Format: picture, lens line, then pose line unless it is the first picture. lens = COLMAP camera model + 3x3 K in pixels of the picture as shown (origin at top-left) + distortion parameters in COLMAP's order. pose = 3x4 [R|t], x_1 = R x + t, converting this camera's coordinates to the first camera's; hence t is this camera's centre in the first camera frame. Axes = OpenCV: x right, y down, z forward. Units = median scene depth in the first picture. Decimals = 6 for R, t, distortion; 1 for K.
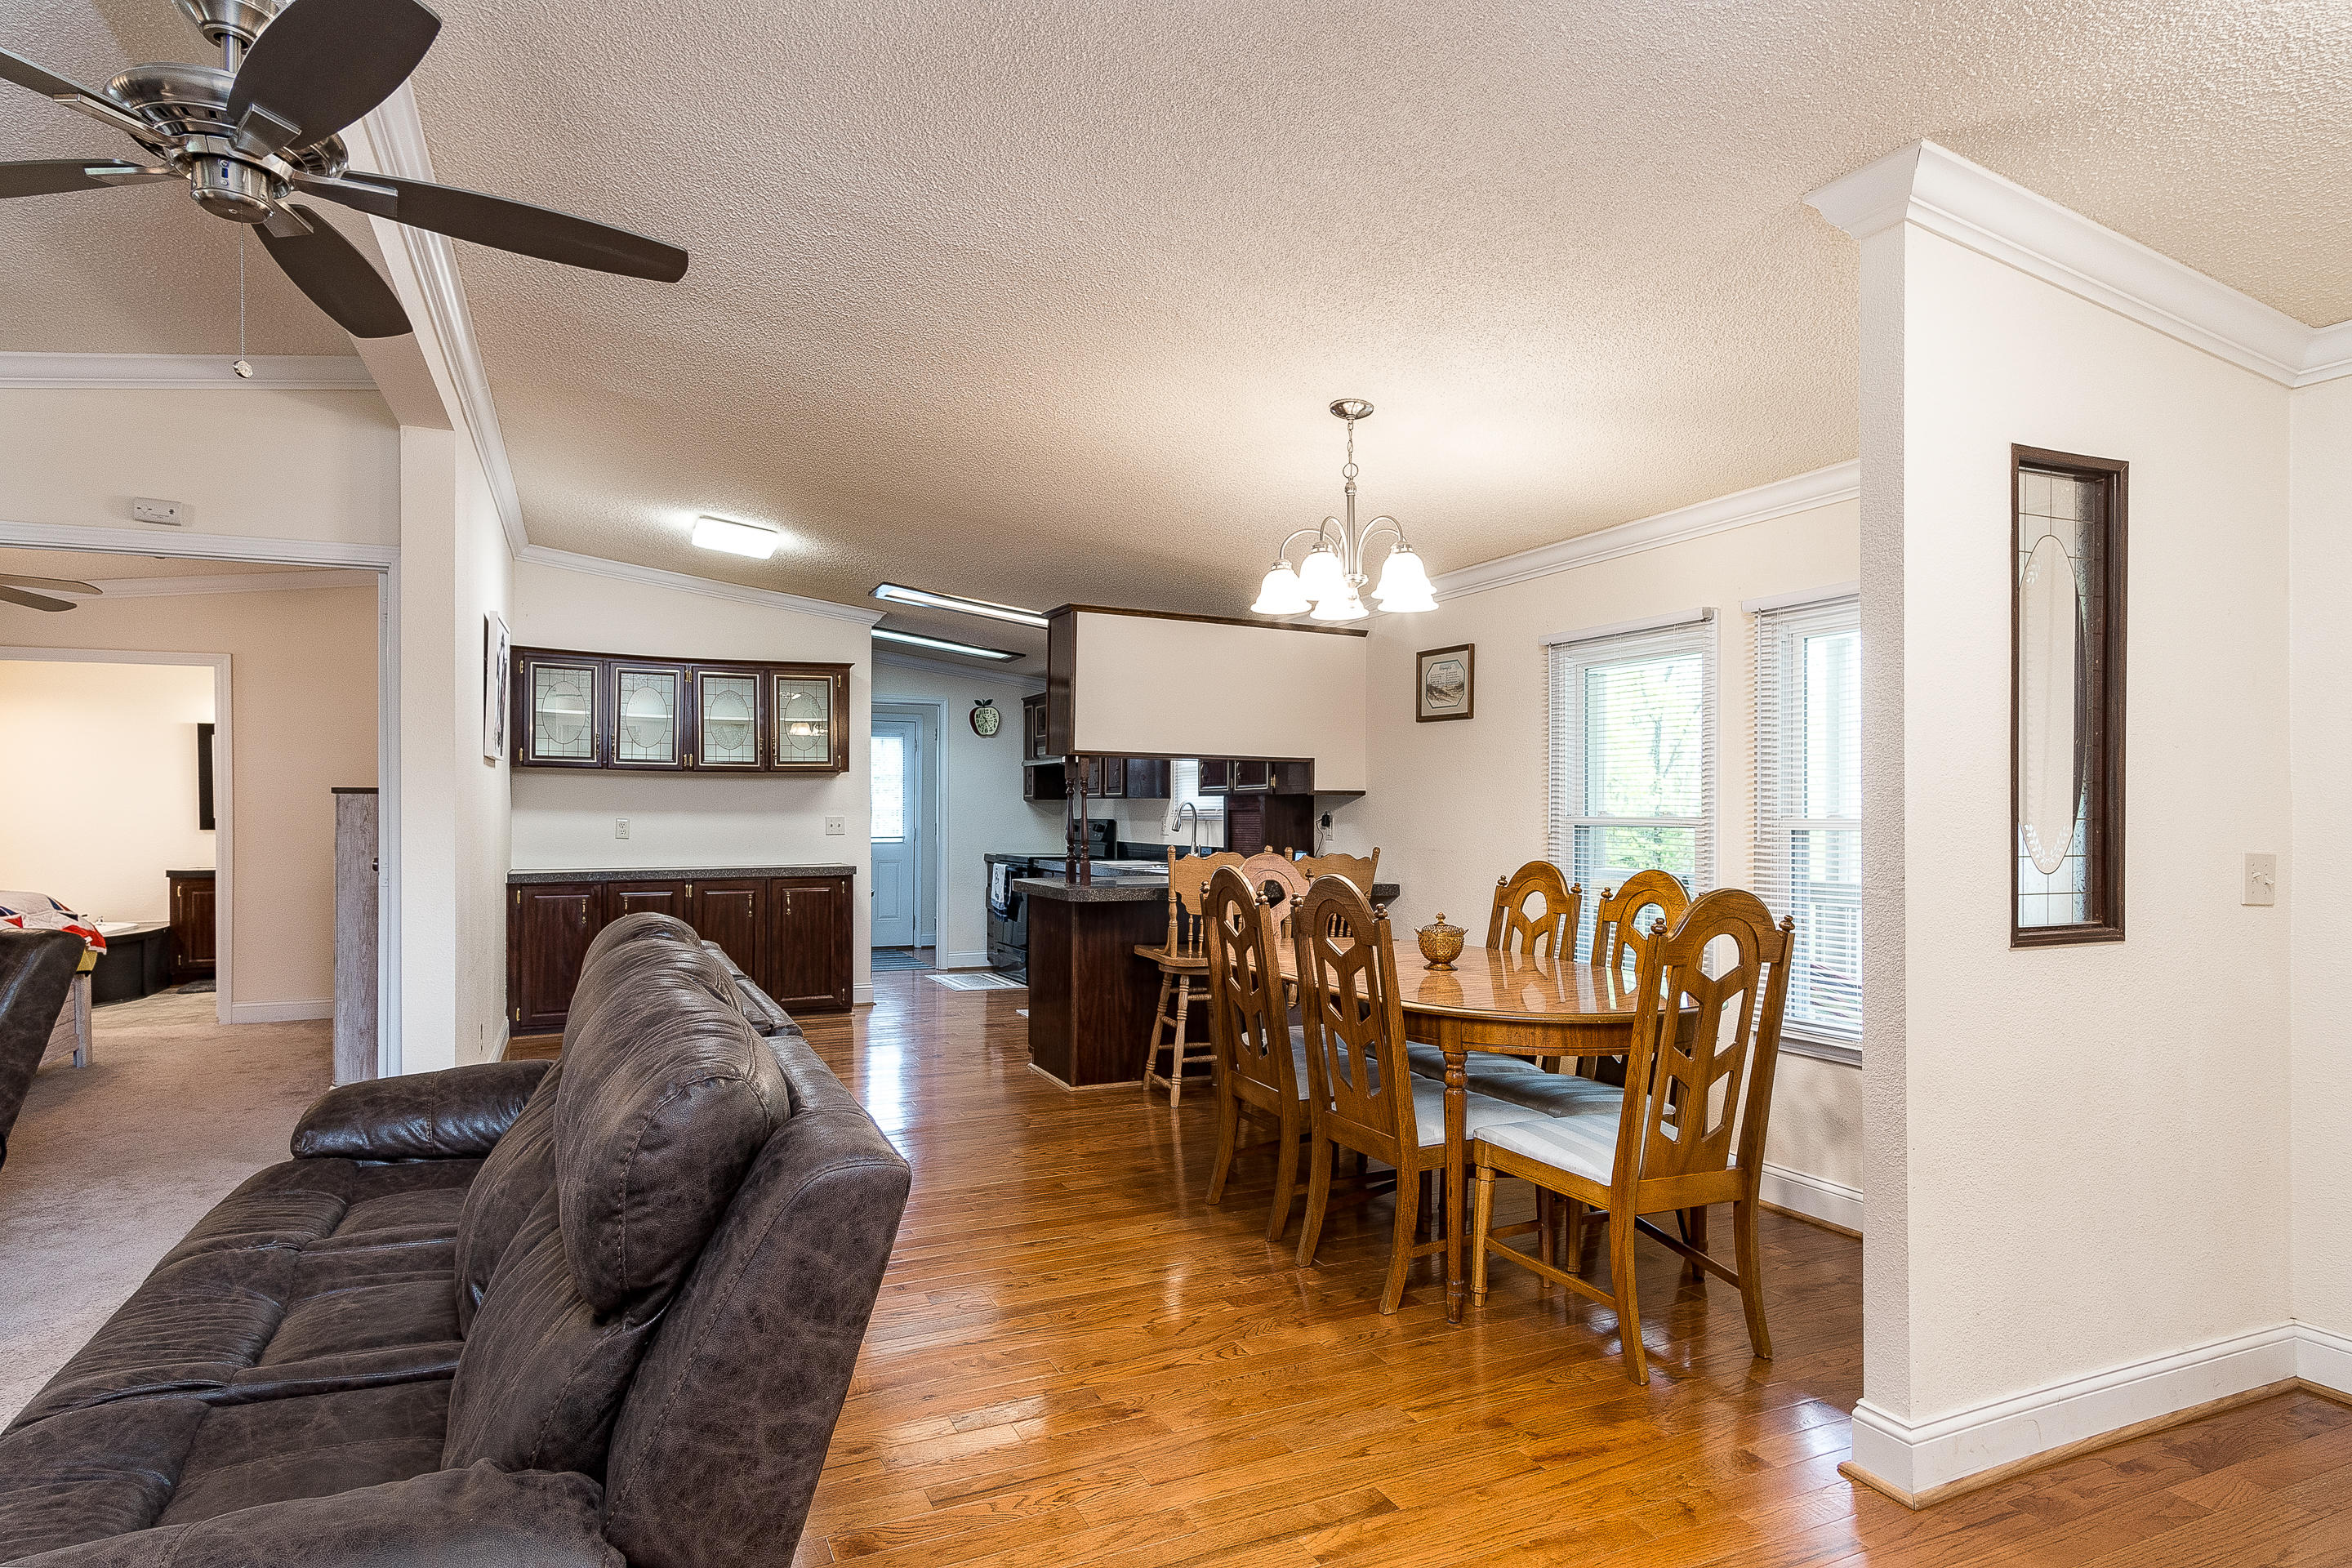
lens RADIAL K [[1264.8, 0, 1165.6], [0, 1264.8, 794.3], [0, 0, 1]] dist [0.018022, -0.000712]
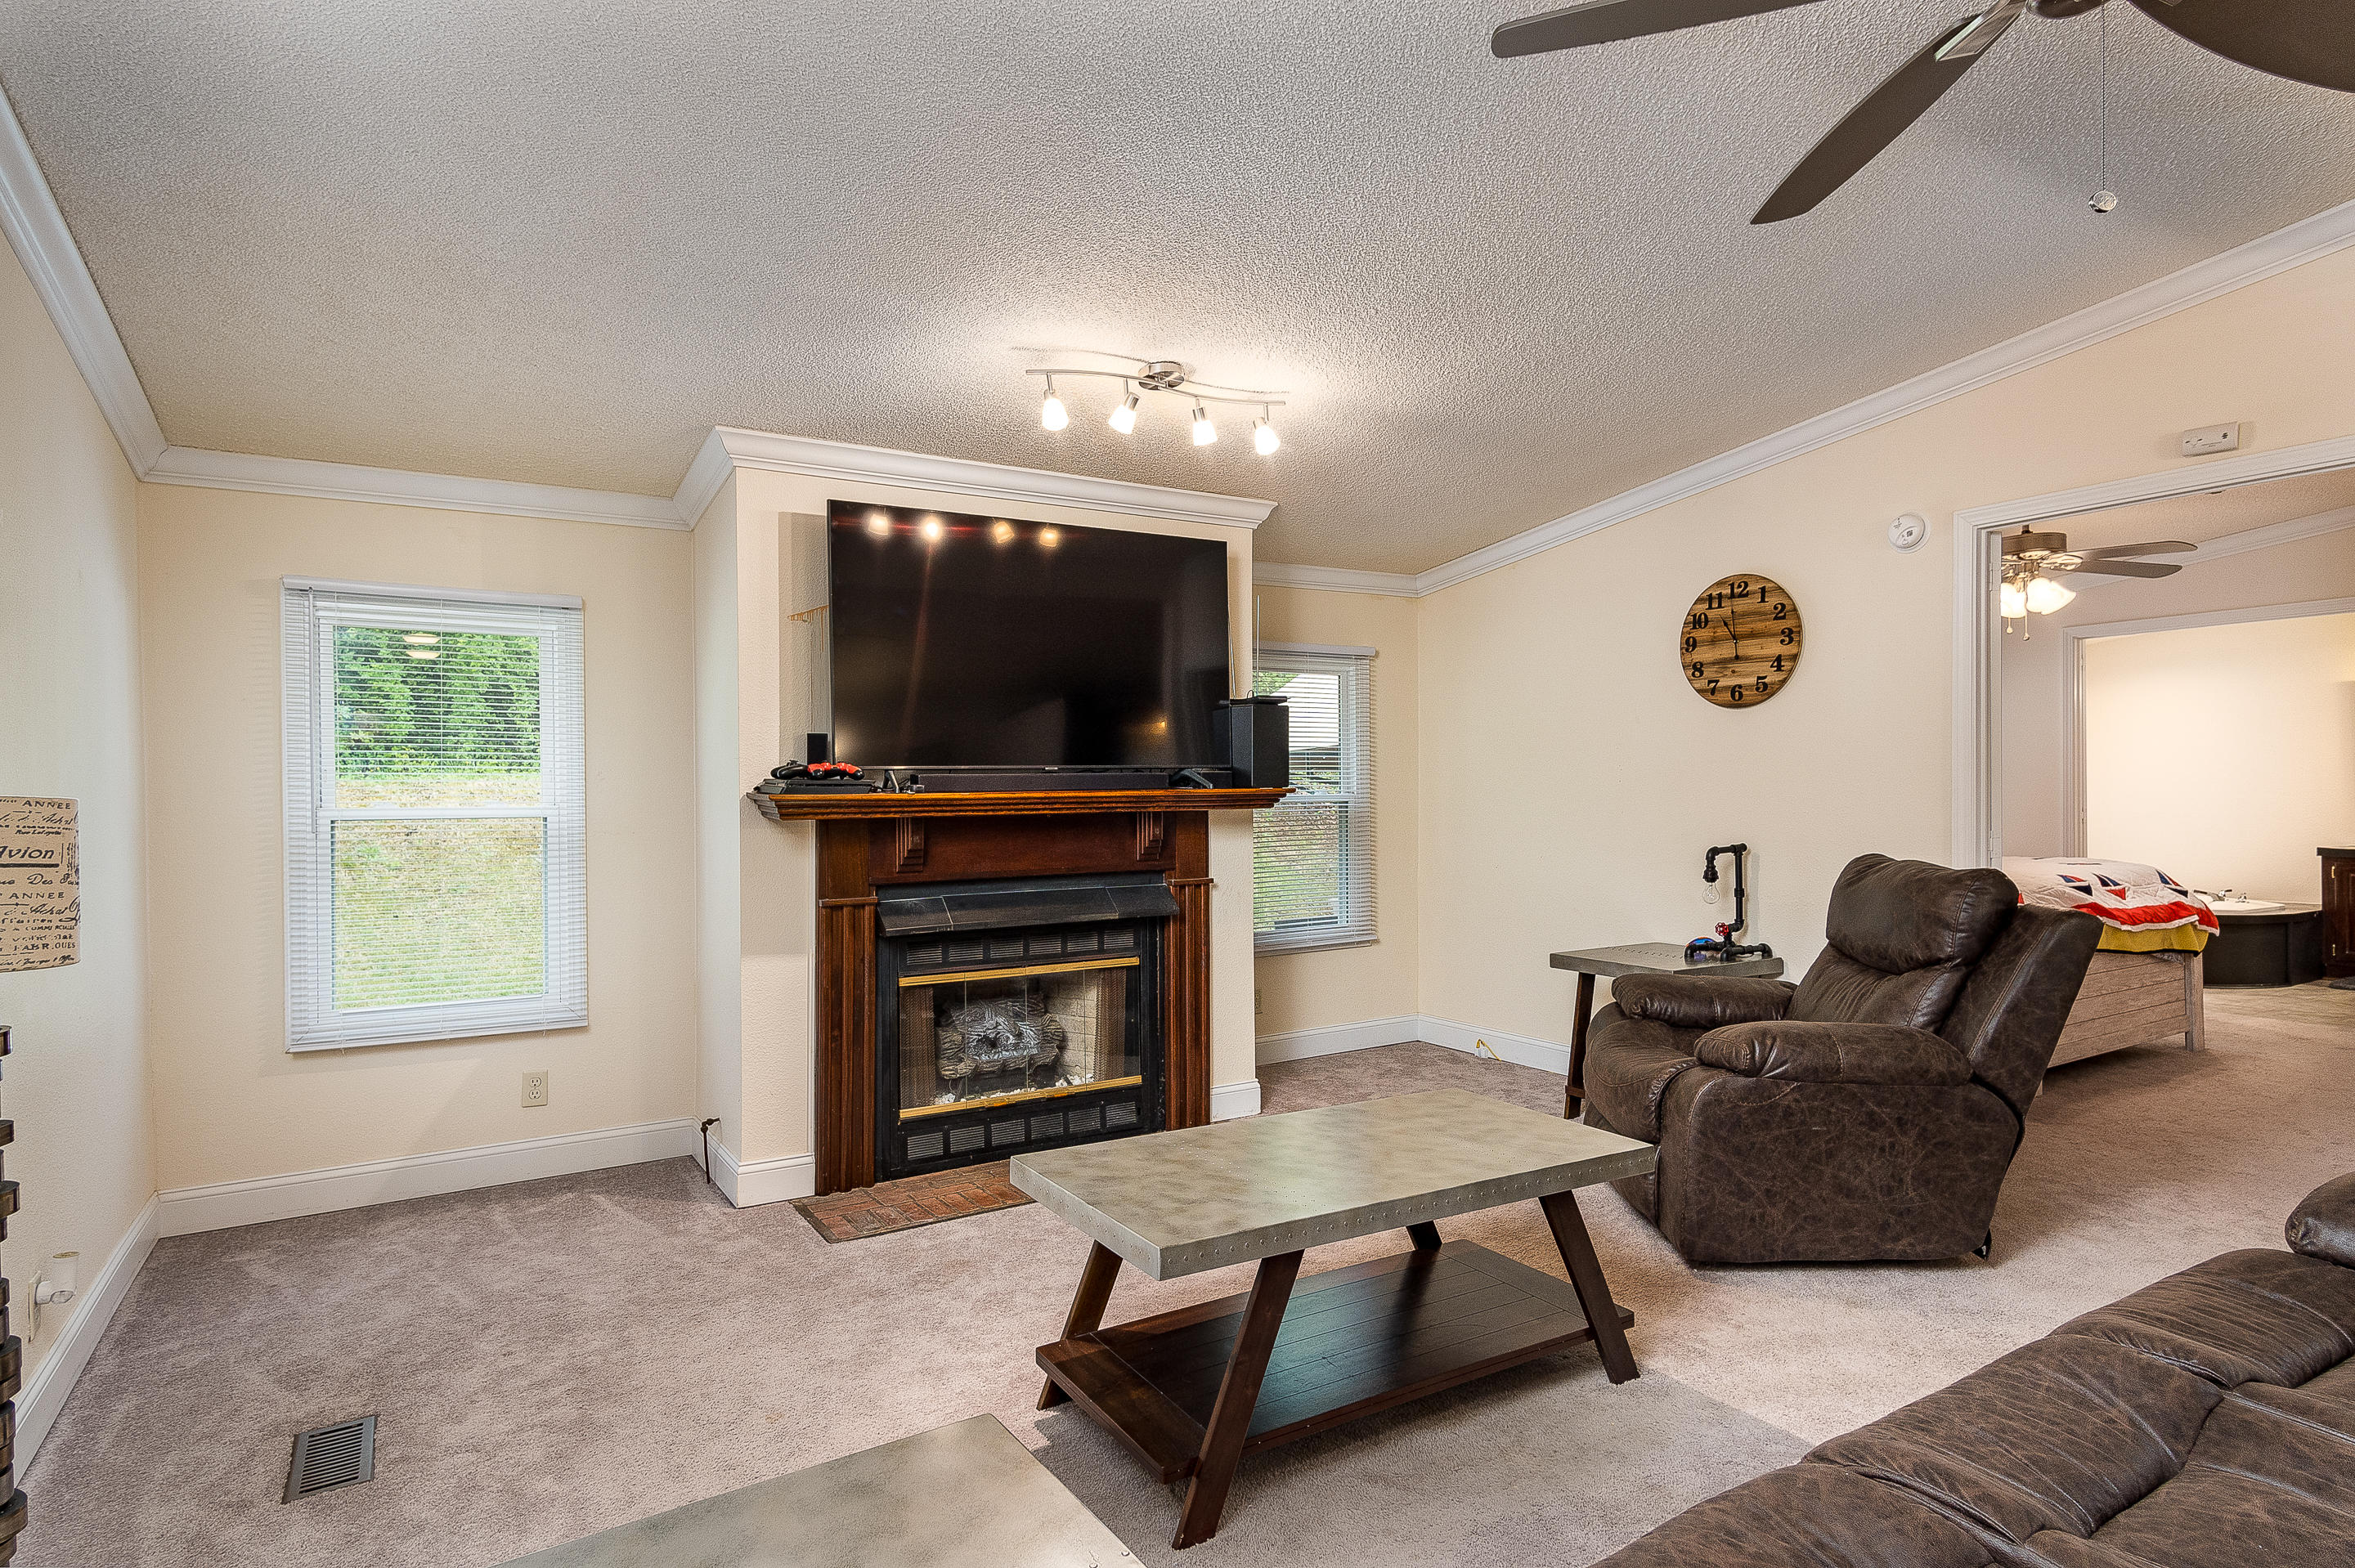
lens RADIAL K [[1266.3, 0, 1173.4], [0, 1266.3, 800.3], [0, 0, 1]] dist [0.018022, -0.000712]
pose [[0.147263, 0.015509, -0.988976, -0.017276], [0.013480, 0.999753, 0.017685, -0.000493], [0.989006, -0.015936, 0.147017, 0.119354]]
